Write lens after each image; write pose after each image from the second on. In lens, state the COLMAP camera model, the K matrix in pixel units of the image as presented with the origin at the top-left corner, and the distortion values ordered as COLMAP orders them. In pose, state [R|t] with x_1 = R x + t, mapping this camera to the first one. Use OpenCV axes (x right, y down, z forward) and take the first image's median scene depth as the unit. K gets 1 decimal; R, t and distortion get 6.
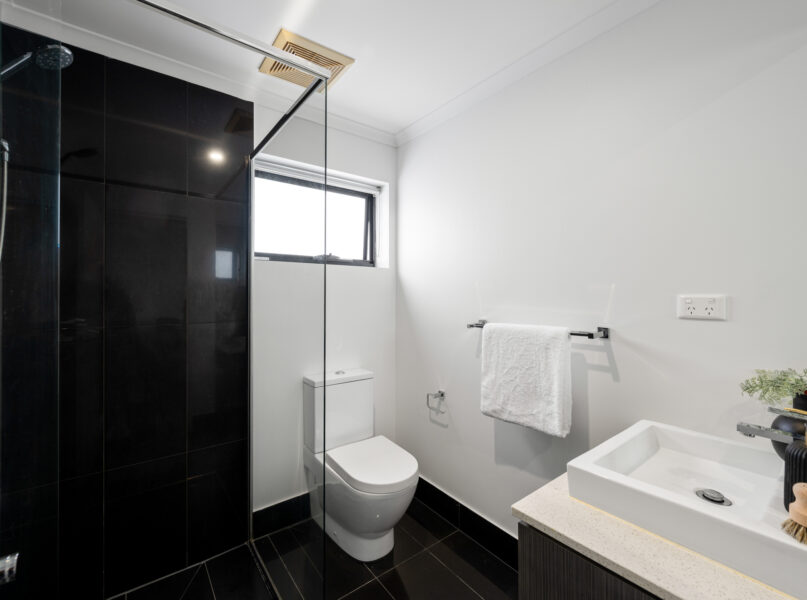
lens RADIAL K [[358.3, 0, 404.4], [0, 358.3, 295.9], [0, 0, 1]] dist [0.001177, -0.000514]
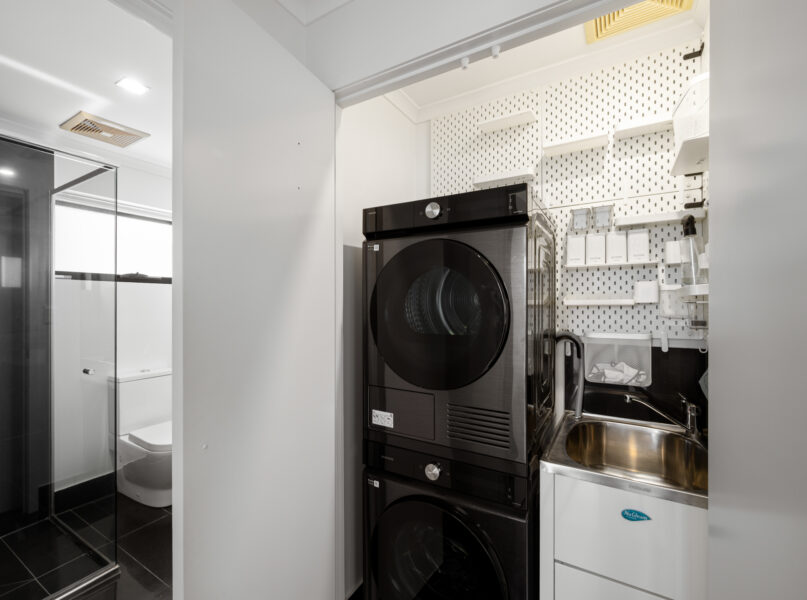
lens RADIAL K [[358.3, 0, 404.0], [0, 358.3, 304.8], [0, 0, 1]] dist [0.001177, -0.000514]
pose [[0.928662, -0.001754, 0.370922, 0.202088], [0.000505, 0.999994, 0.003464, -0.016886], [-0.370926, -0.003030, 0.928658, -0.503377]]
